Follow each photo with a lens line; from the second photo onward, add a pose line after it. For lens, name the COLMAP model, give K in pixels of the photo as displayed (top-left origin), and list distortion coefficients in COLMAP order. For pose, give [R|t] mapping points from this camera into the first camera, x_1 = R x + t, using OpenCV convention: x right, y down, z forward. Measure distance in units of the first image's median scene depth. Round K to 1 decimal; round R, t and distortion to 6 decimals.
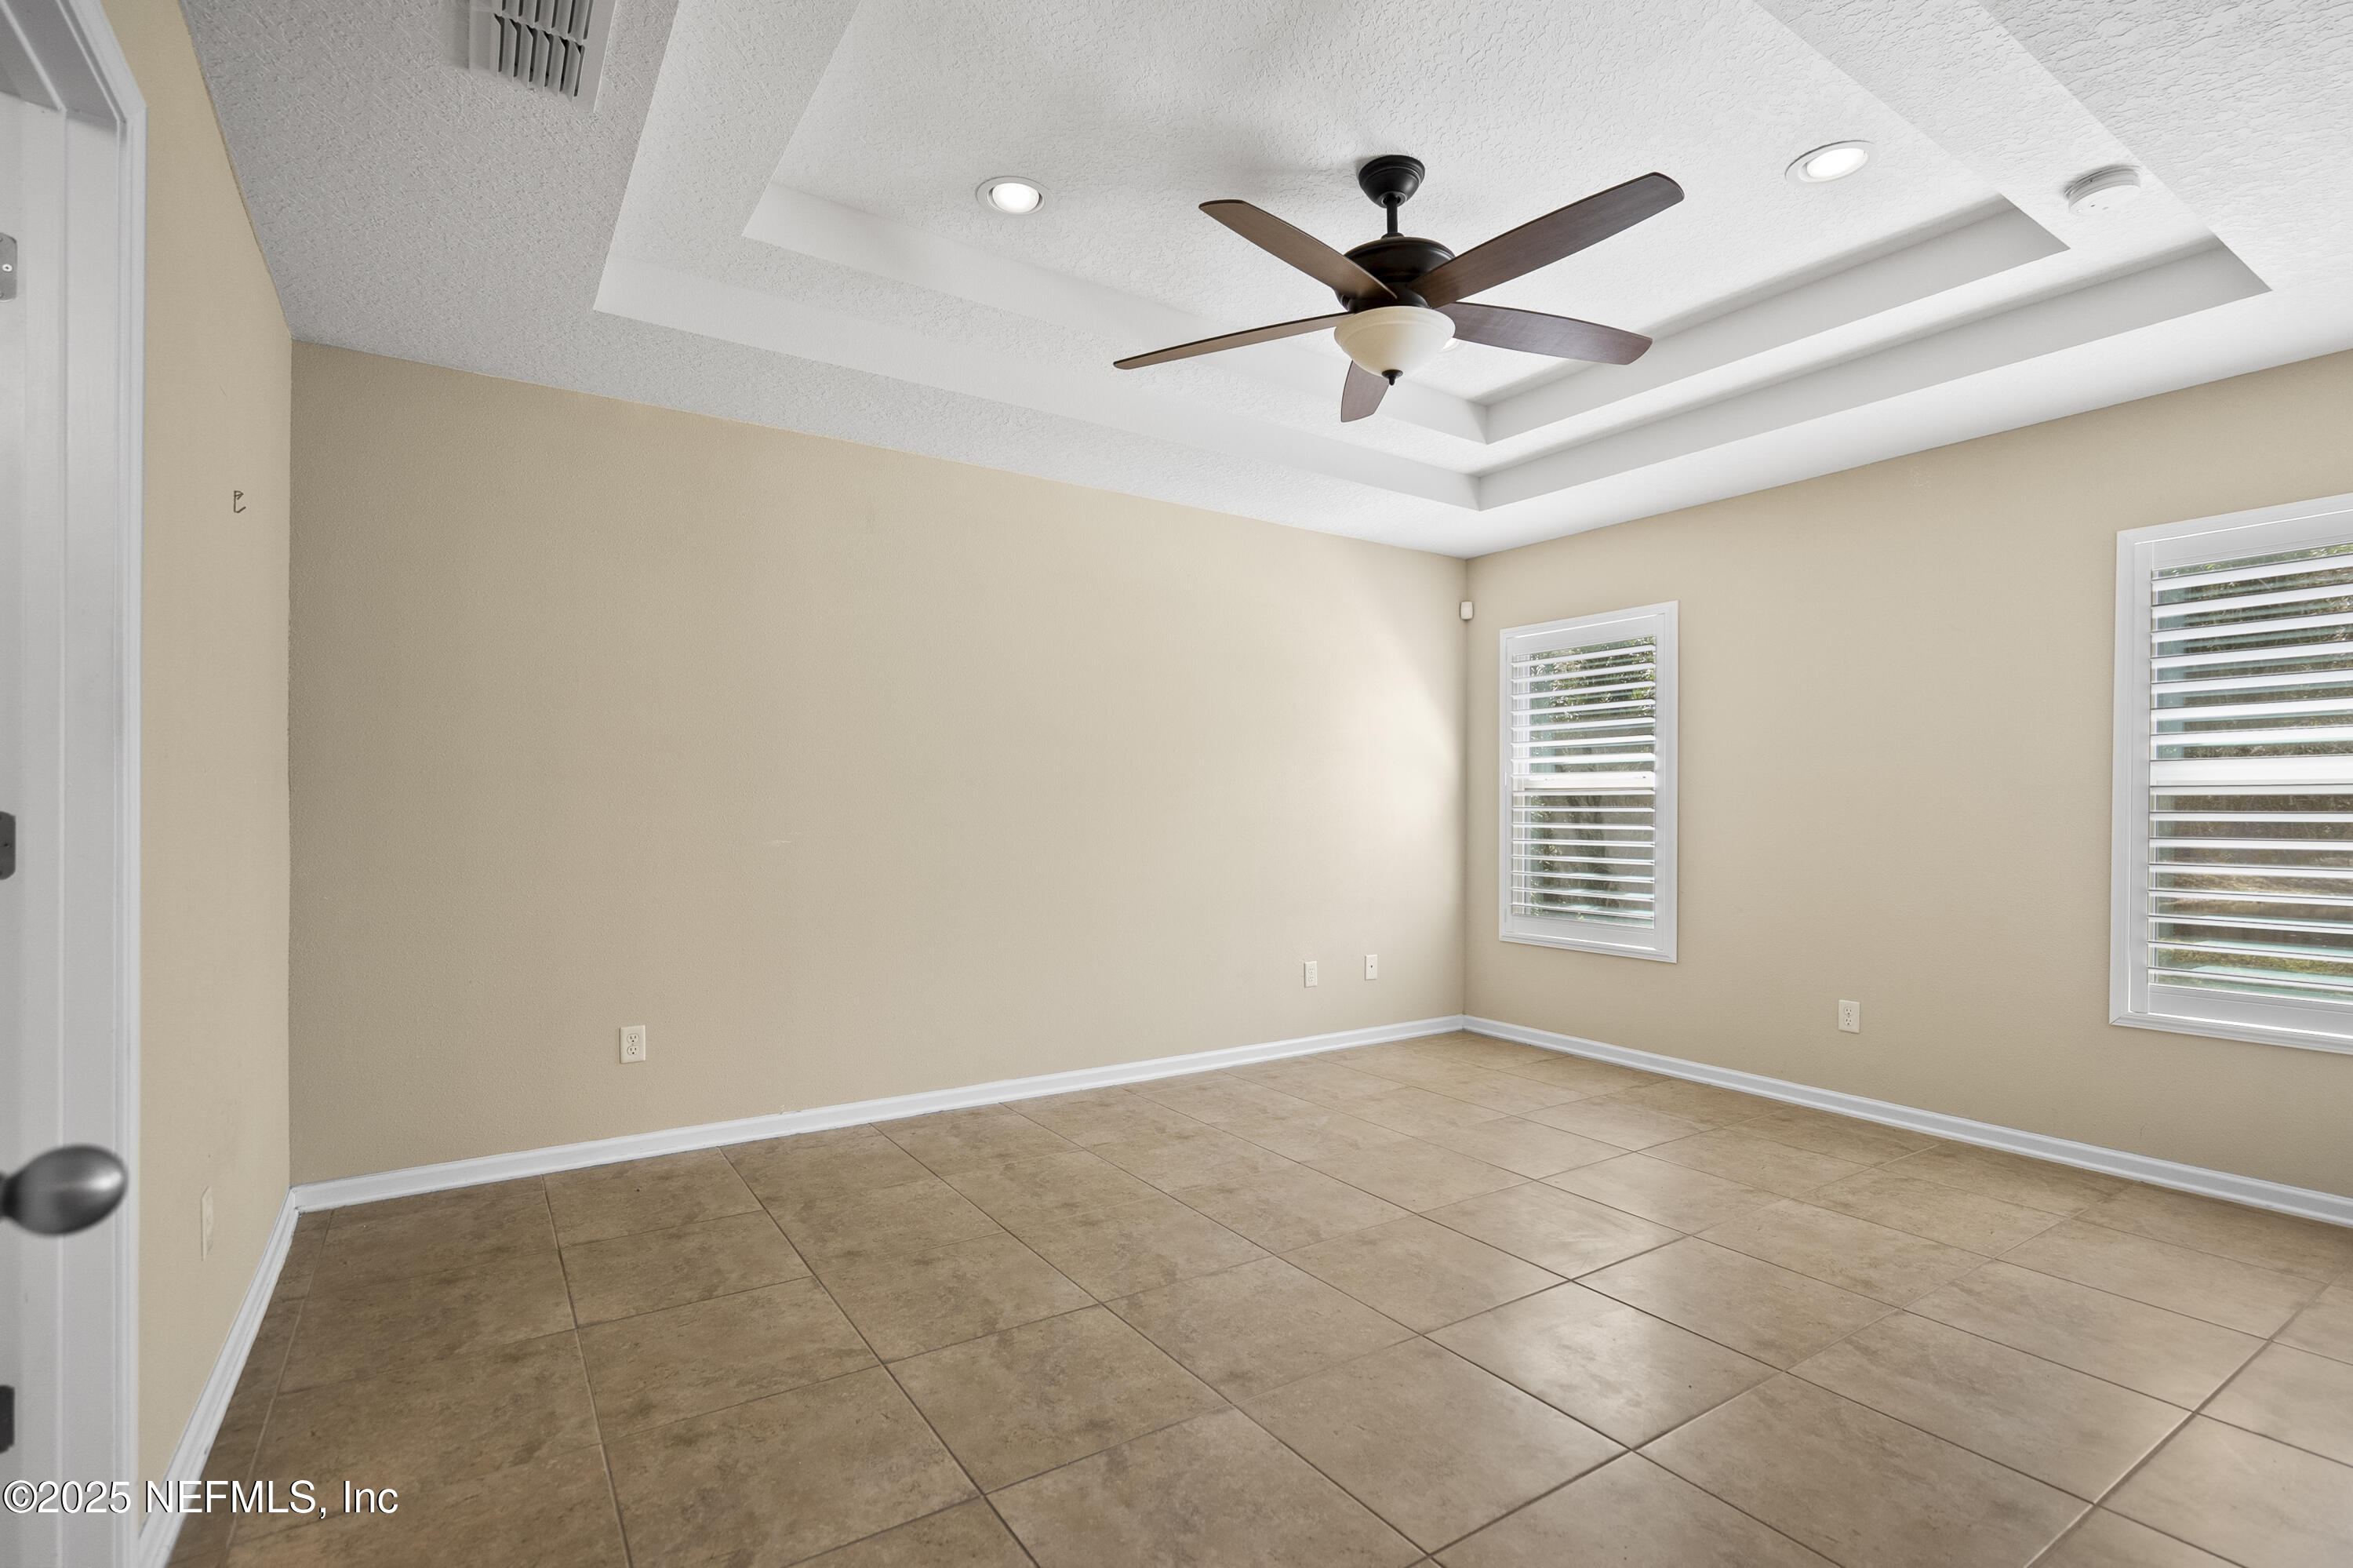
lens RADIAL K [[1111.3, 0, 1166.4], [0, 1111.3, 796.3], [0, 0, 1]] dist [-0.009069, 0.003320]
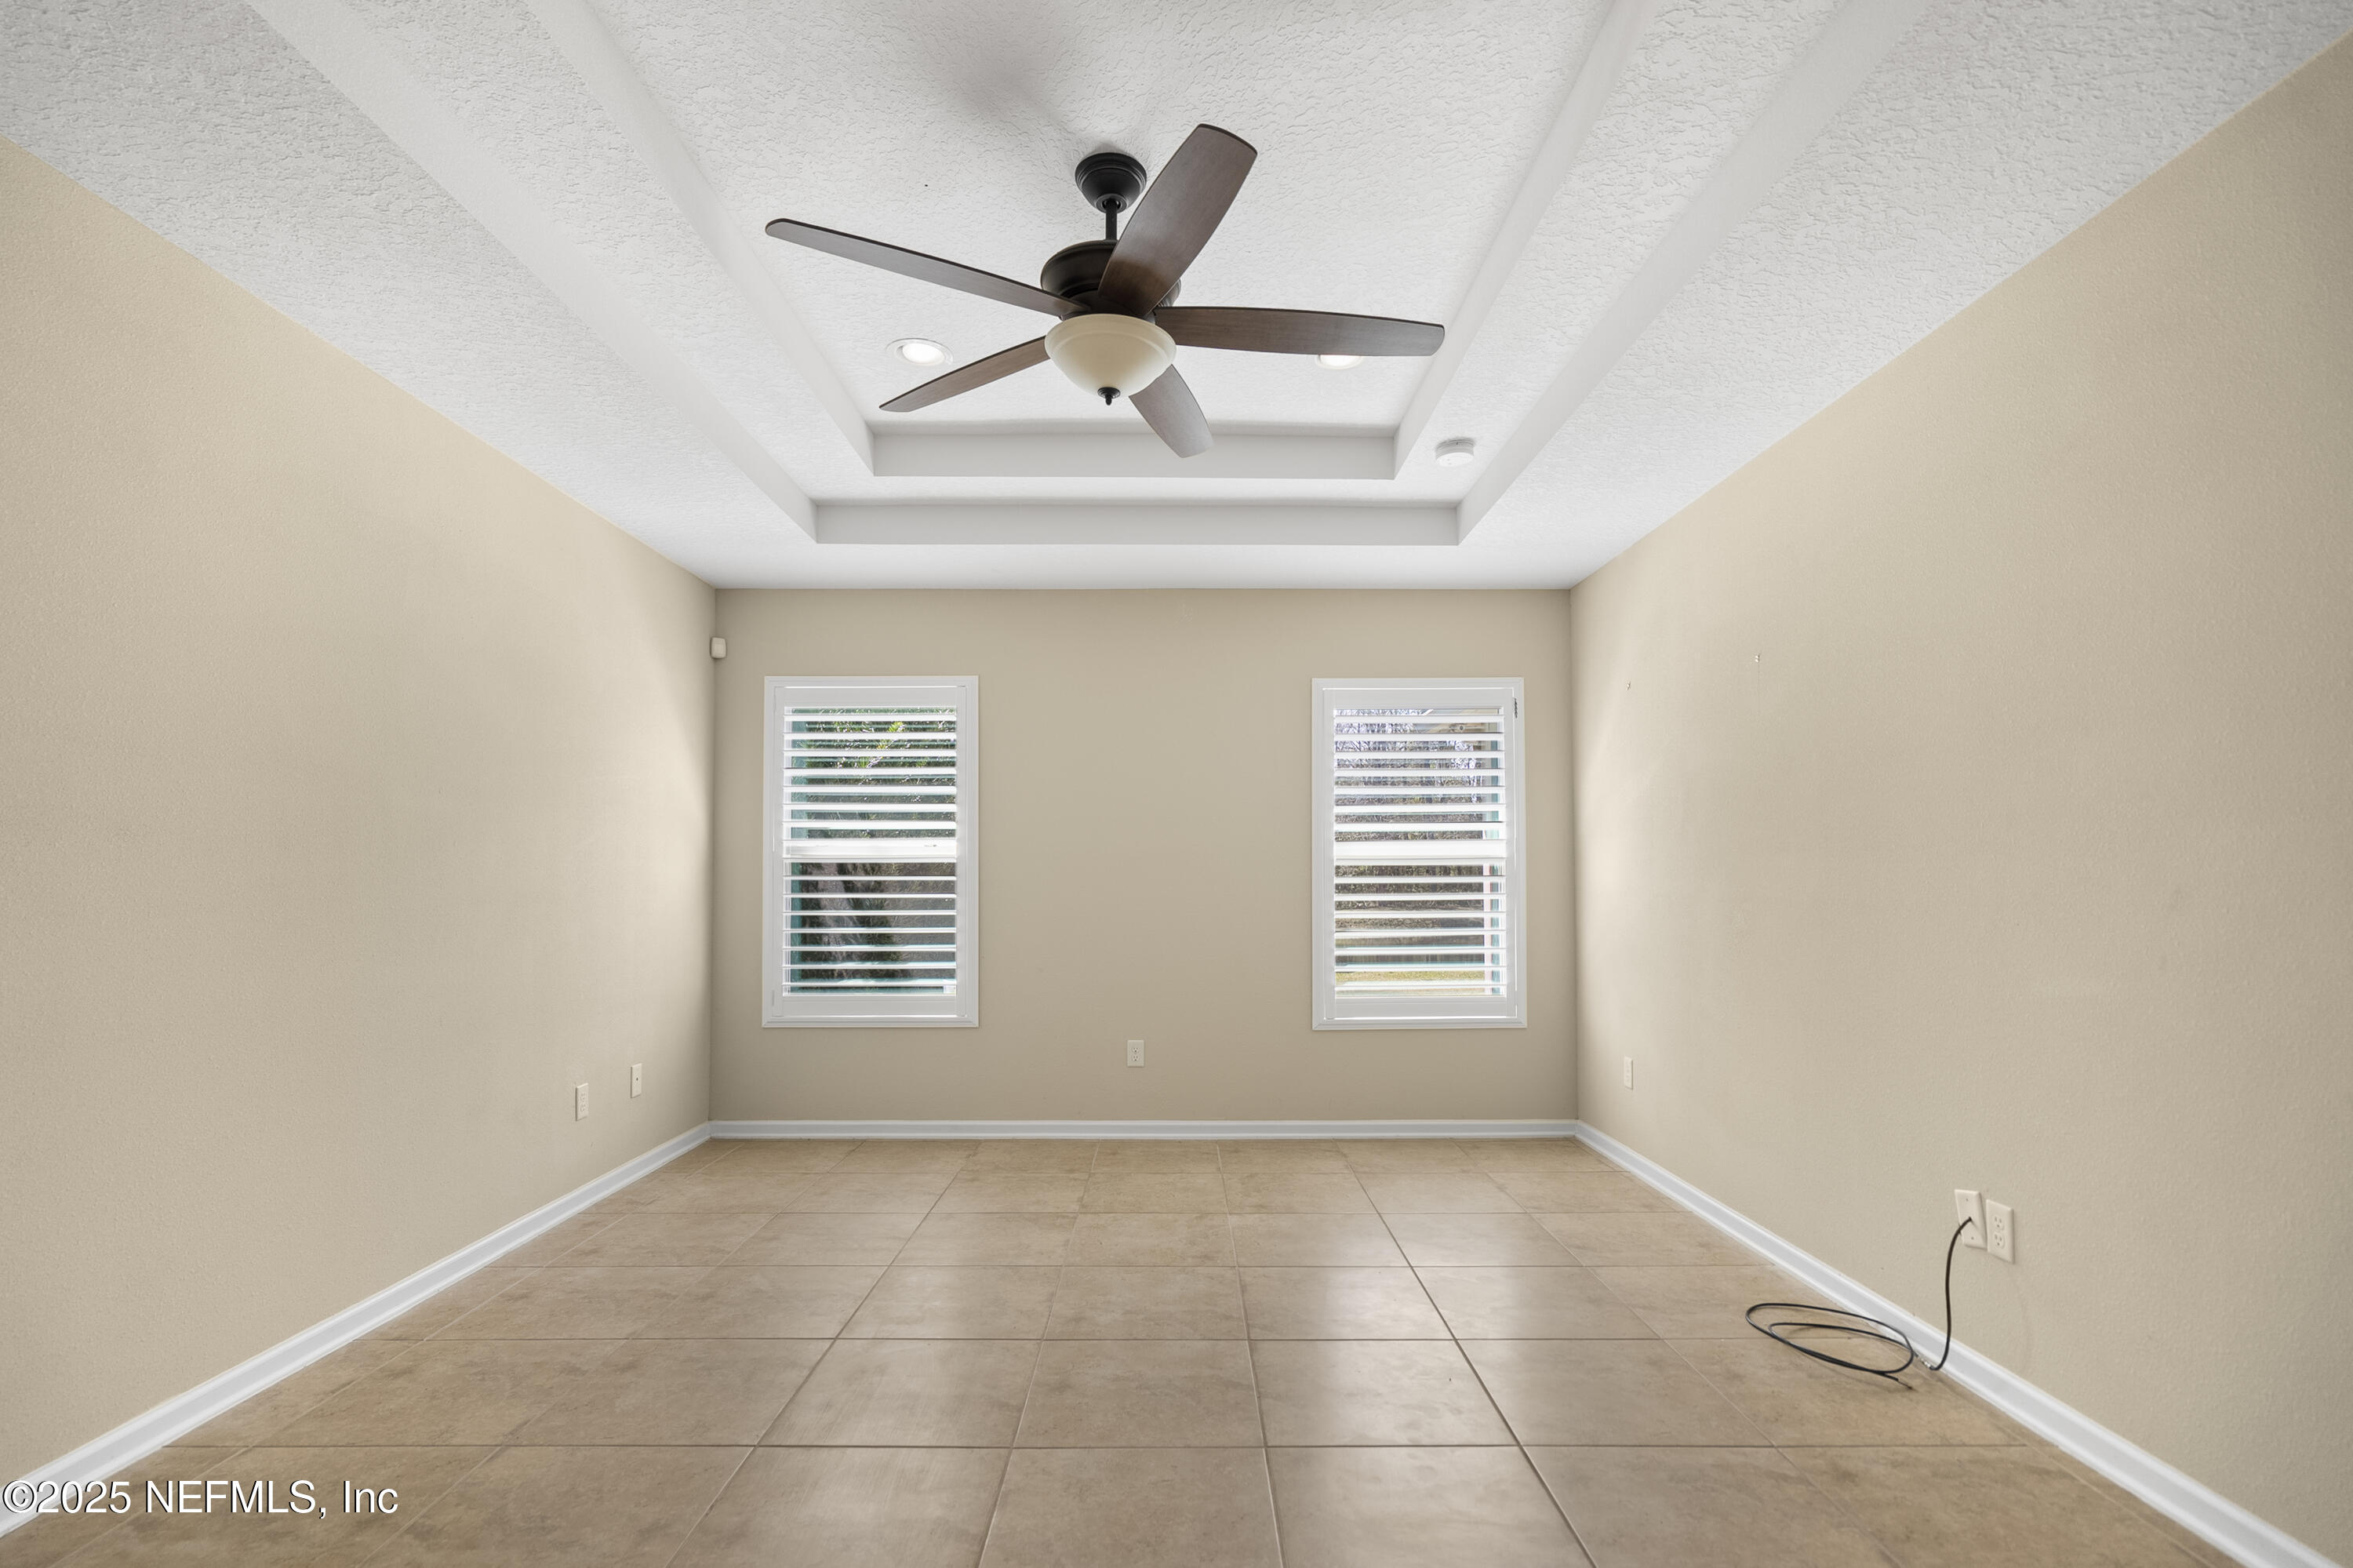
lens RADIAL K [[1111.3, 0, 1161.9], [0, 1111.3, 826.4], [0, 0, 1]] dist [-0.009069, 0.003320]
pose [[0.537224, 0.034161, 0.842747, -0.328564], [-0.004136, 0.999274, -0.037869, 0.003129], [-0.843429, 0.016859, 0.536975, 0.306795]]
